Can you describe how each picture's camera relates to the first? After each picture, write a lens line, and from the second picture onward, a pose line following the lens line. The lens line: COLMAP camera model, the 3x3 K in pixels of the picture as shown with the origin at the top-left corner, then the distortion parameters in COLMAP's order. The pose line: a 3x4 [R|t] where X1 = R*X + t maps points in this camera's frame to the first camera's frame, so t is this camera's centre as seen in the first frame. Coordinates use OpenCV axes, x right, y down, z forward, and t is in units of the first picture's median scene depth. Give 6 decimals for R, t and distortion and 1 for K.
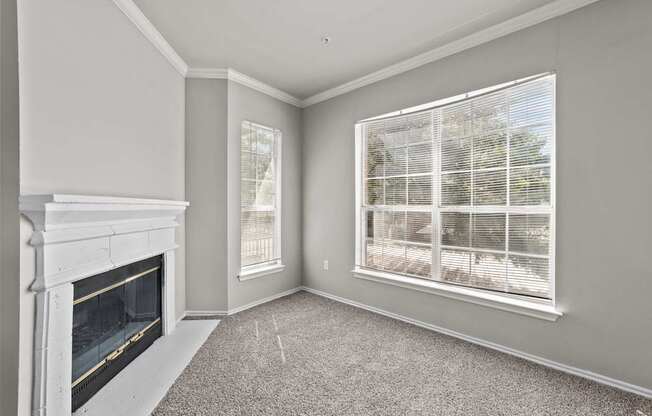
lens RADIAL K [[254.3, 0, 325.2], [0, 254.3, 208.6], [0, 0, 1]] dist [0.003253, 0.000231]
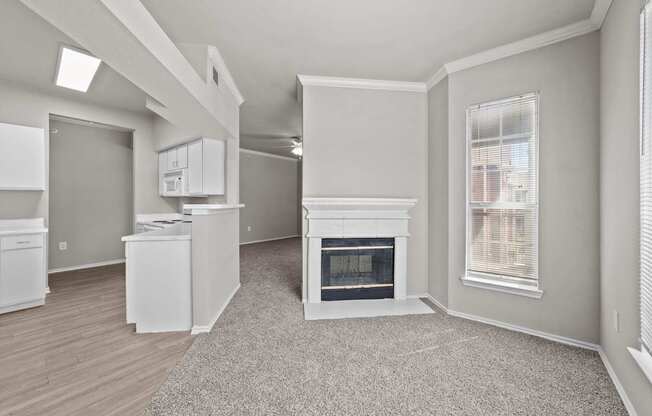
lens RADIAL K [[254.3, 0, 326.7], [0, 254.3, 202.6], [0, 0, 1]] dist [0.003253, 0.000231]
pose [[0.050950, -0.000233, -0.998701, 0.590964], [-0.012029, 0.999927, -0.000847, -0.003681], [0.998629, 0.012056, 0.050943, 0.492511]]
